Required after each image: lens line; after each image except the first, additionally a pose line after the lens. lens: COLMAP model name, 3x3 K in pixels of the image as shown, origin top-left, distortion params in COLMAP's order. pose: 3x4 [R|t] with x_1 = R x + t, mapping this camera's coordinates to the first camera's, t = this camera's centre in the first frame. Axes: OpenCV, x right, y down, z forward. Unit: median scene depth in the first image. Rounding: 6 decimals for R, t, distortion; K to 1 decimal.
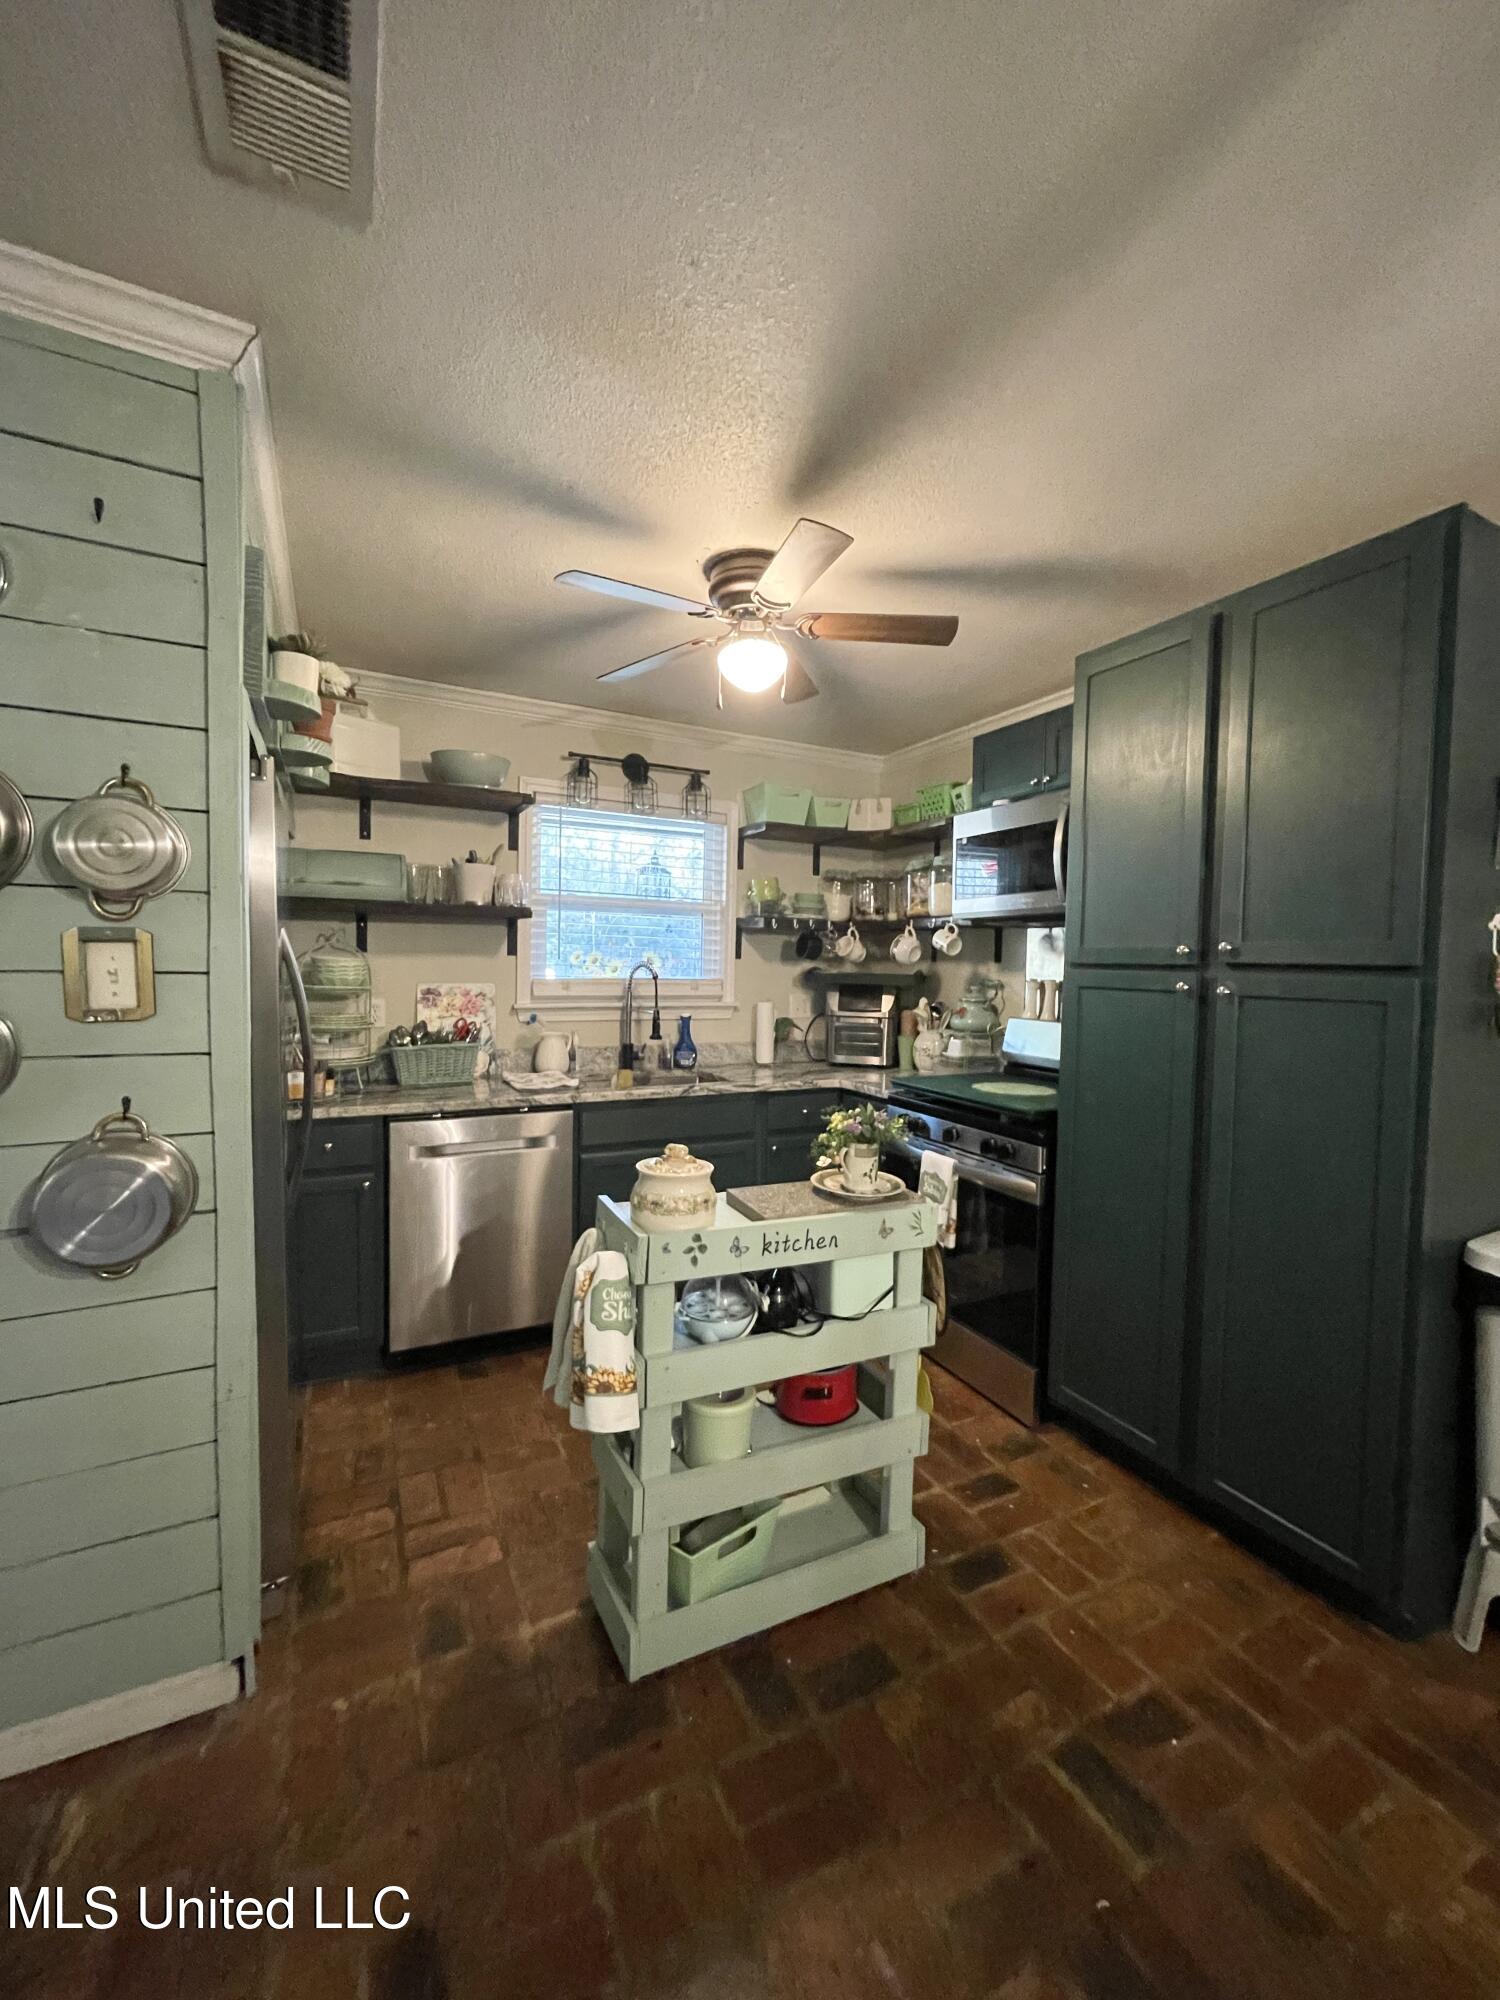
lens RADIAL K [[811.7, 0, 743.5], [0, 811.7, 997.4], [0, 0, 1]] dist [-0.009103, 0.000823]
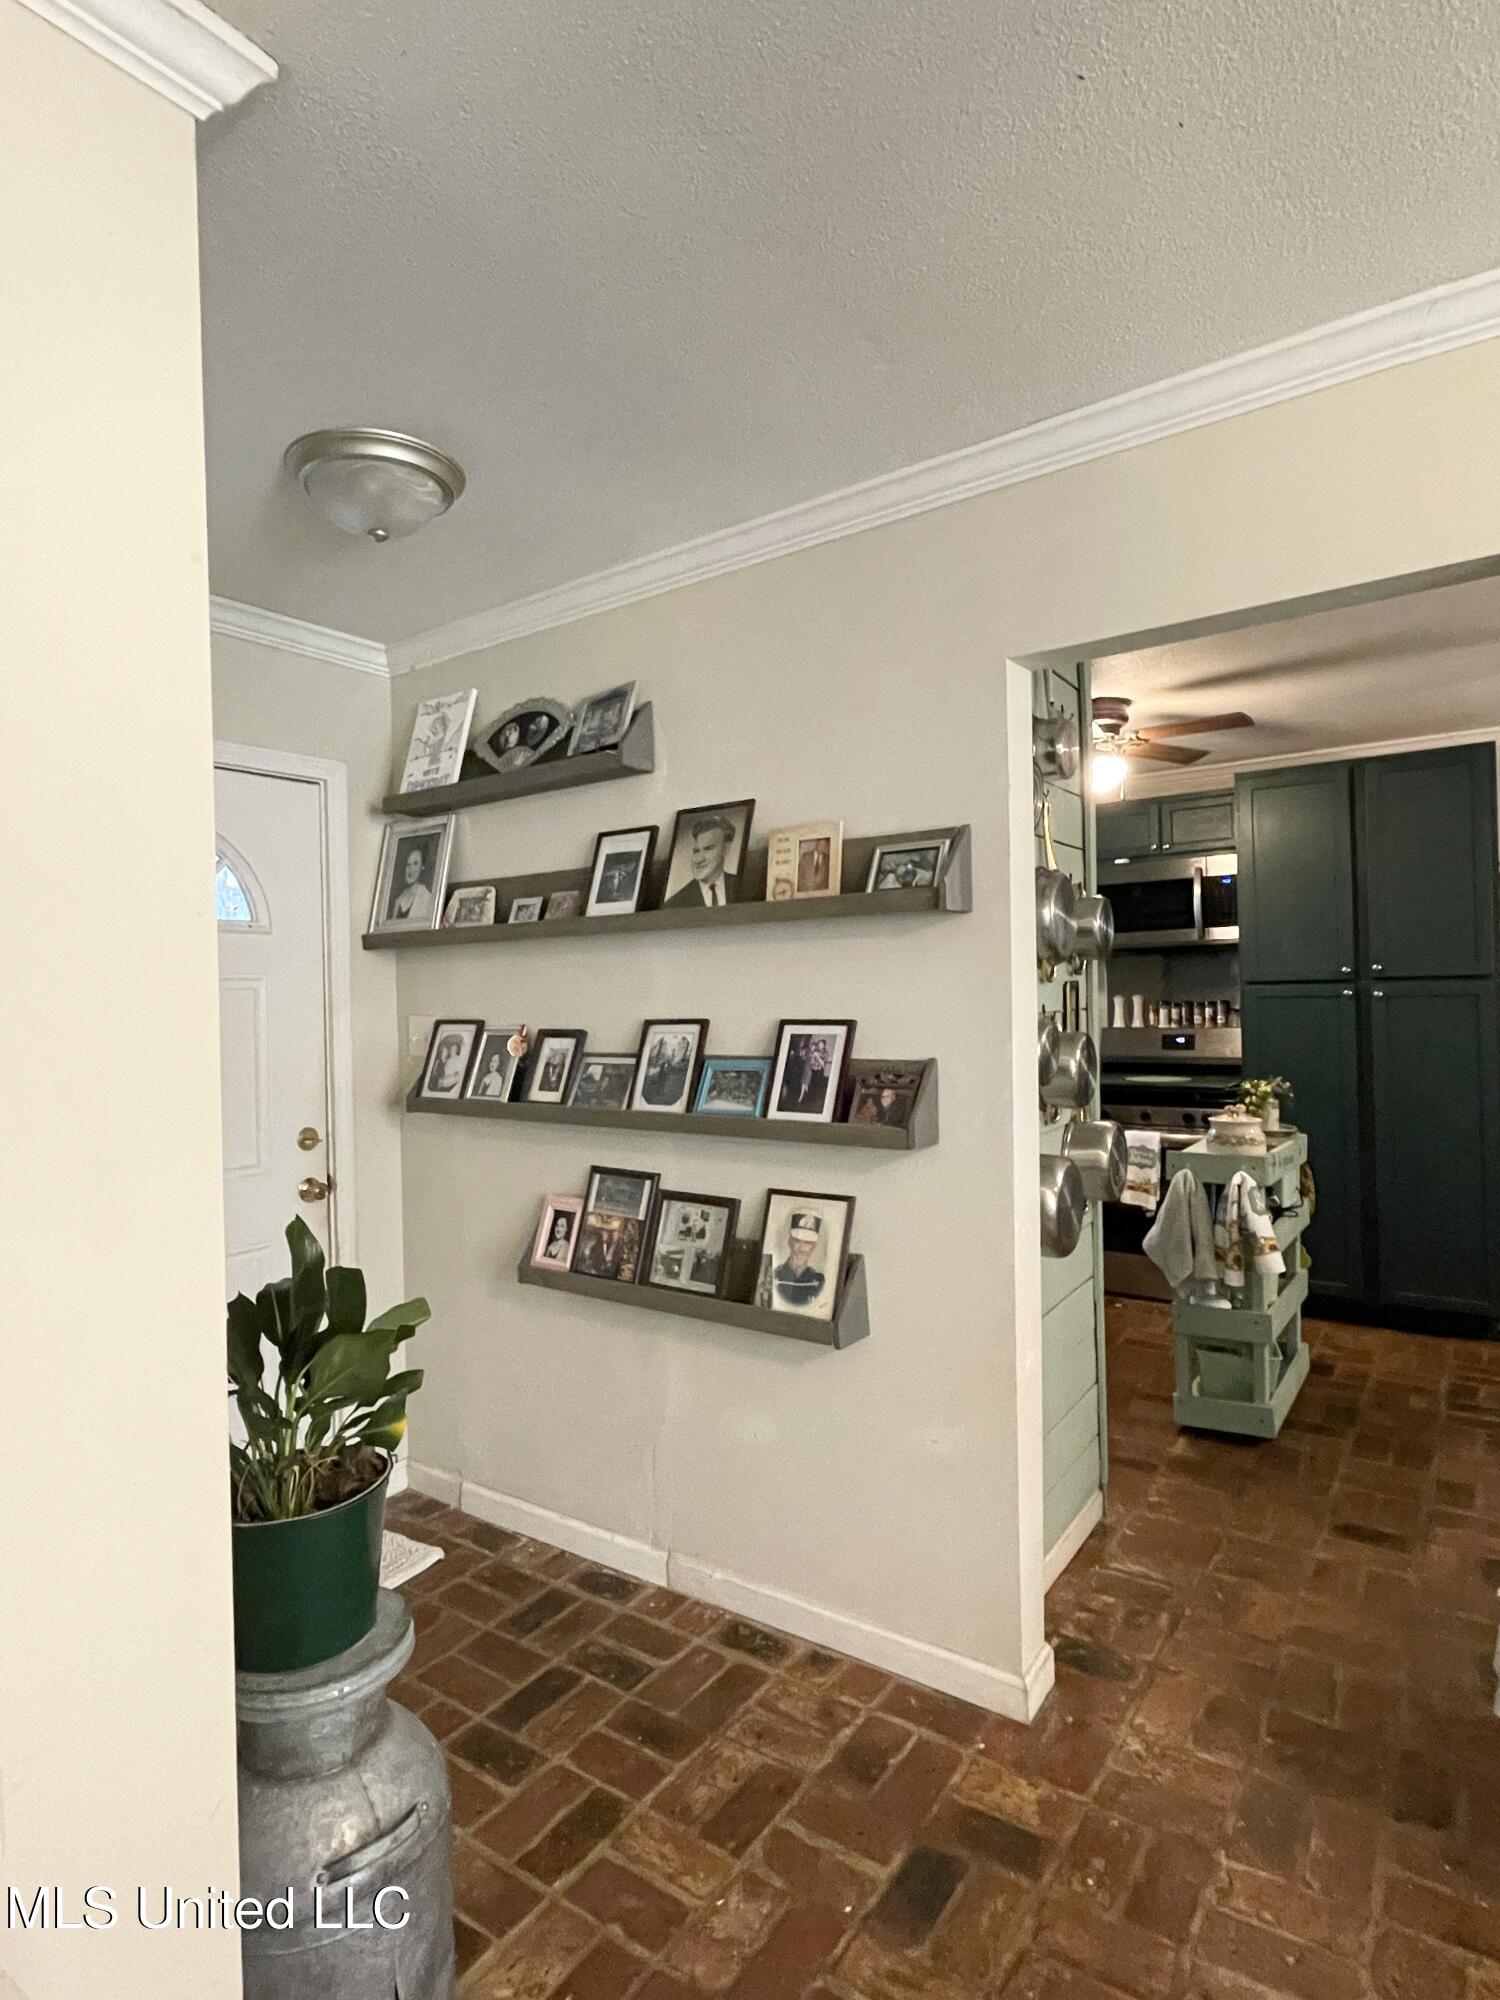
lens RADIAL K [[1066.9, 0, 752.9], [0, 1066.9, 991.2], [0, 0, 1]] dist [-0.003065, -0.000176]
pose [[0.879243, -0.041545, 0.474558, -1.178475], [0.063283, 0.997547, -0.029918, -0.021739], [-0.472151, 0.056337, 0.879716, -0.245037]]
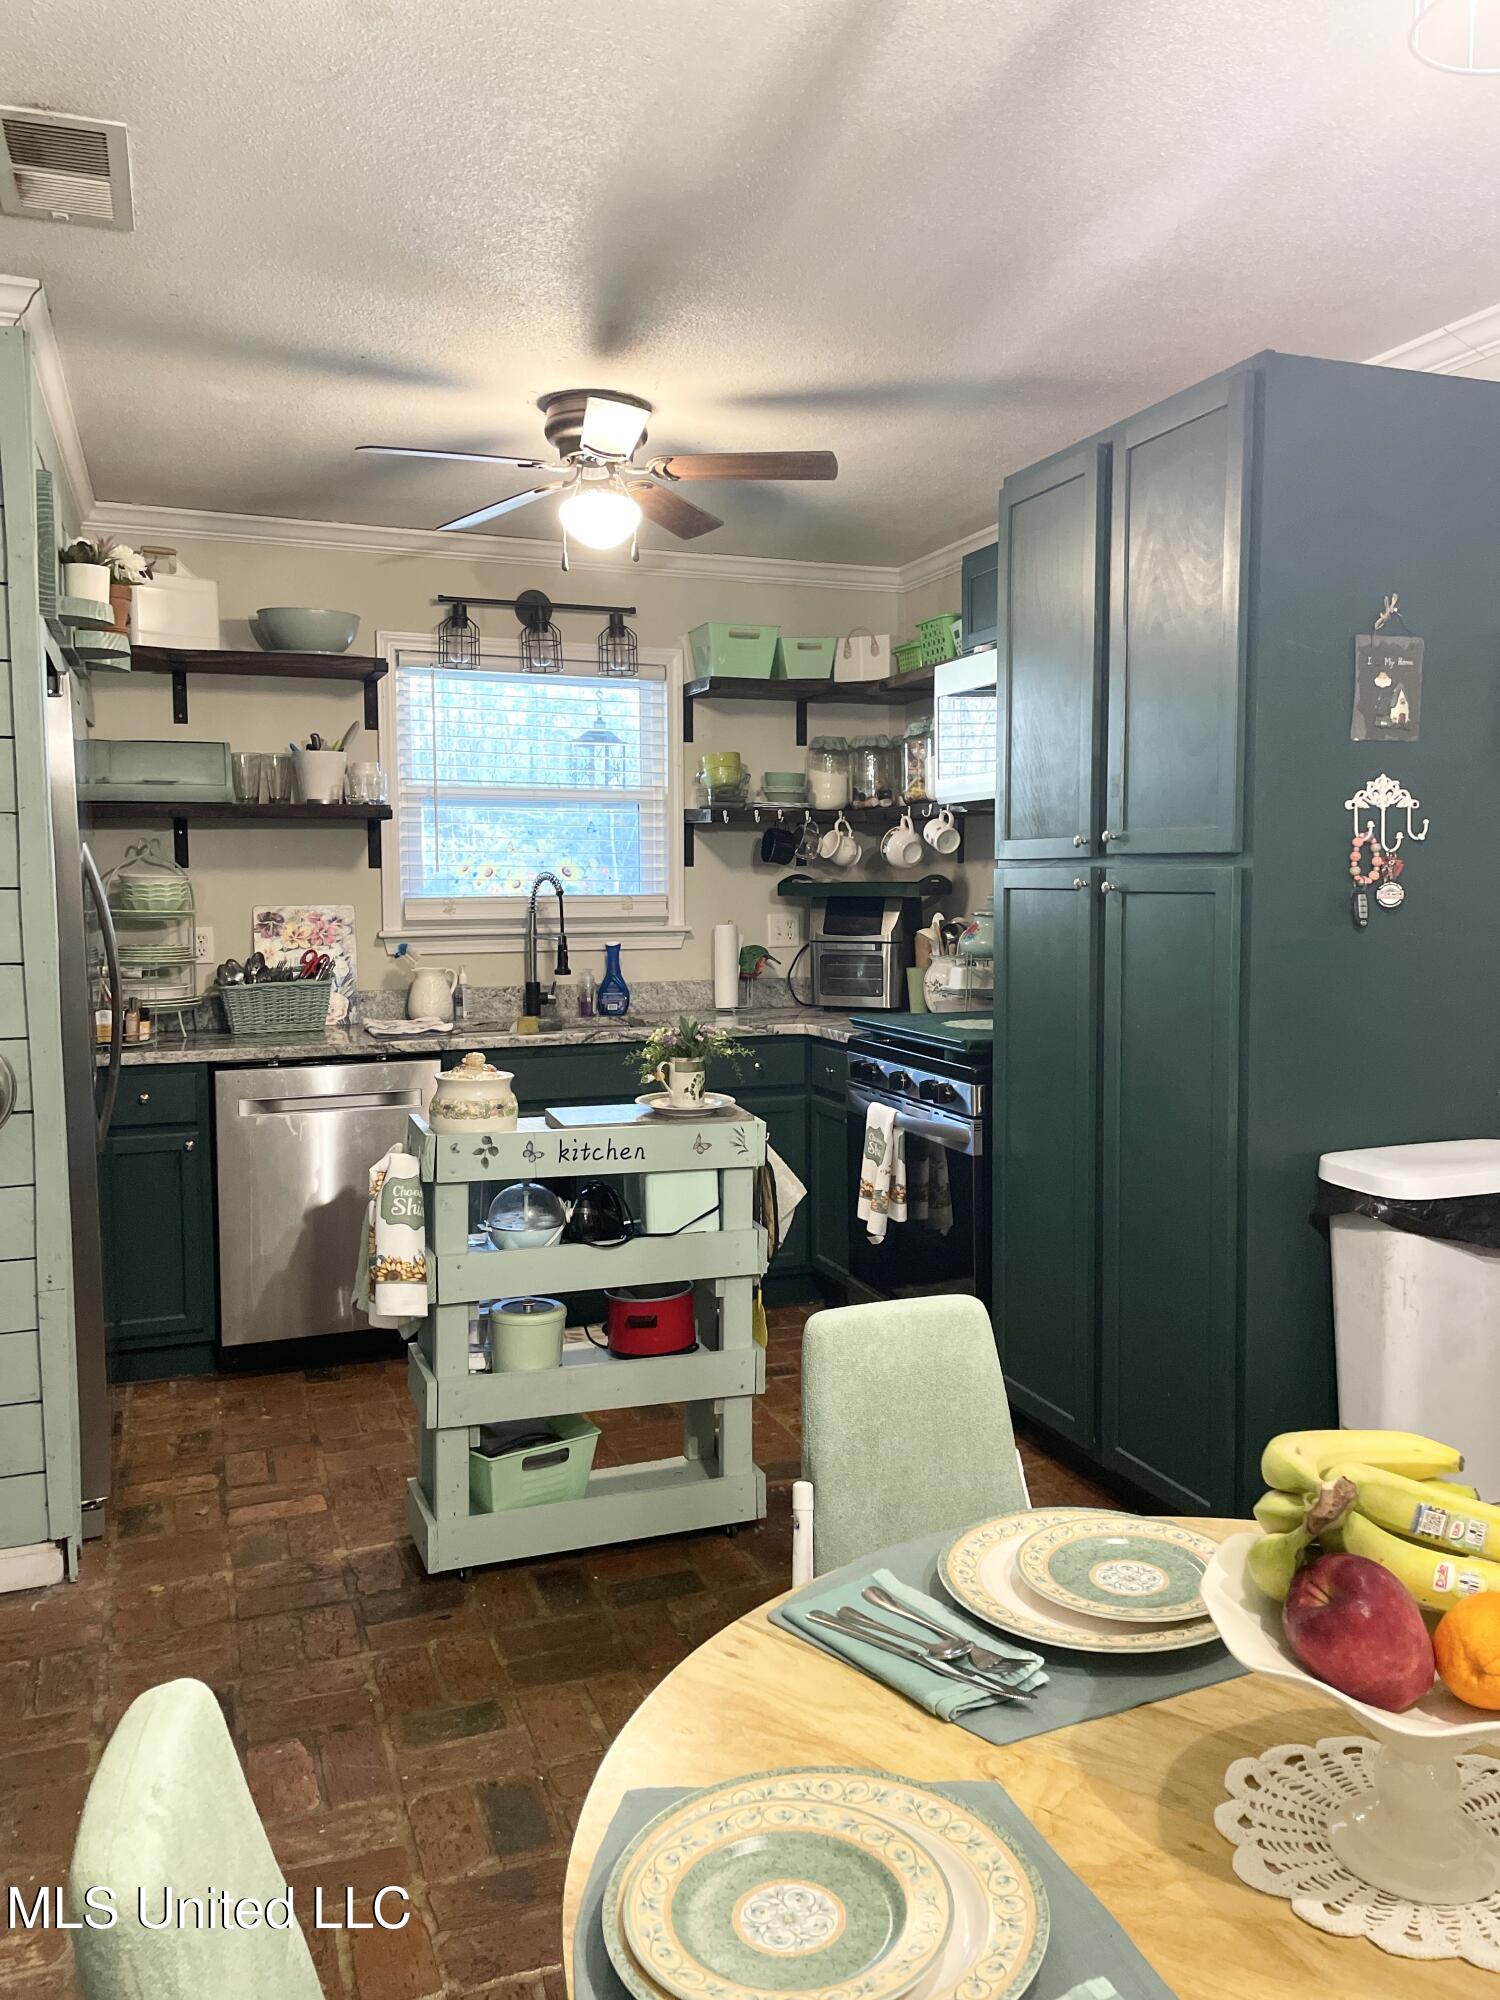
lens RADIAL K [[1511.7, 0, 757.0], [0, 1511.7, 984.5], [0, 0, 1]] dist [0.042769, -0.028920]
pose [[0.994500, -0.017257, -0.103304, 0.287190], [0.020102, 0.999445, 0.026559, 0.036022], [0.102788, -0.028489, 0.994295, -0.505894]]
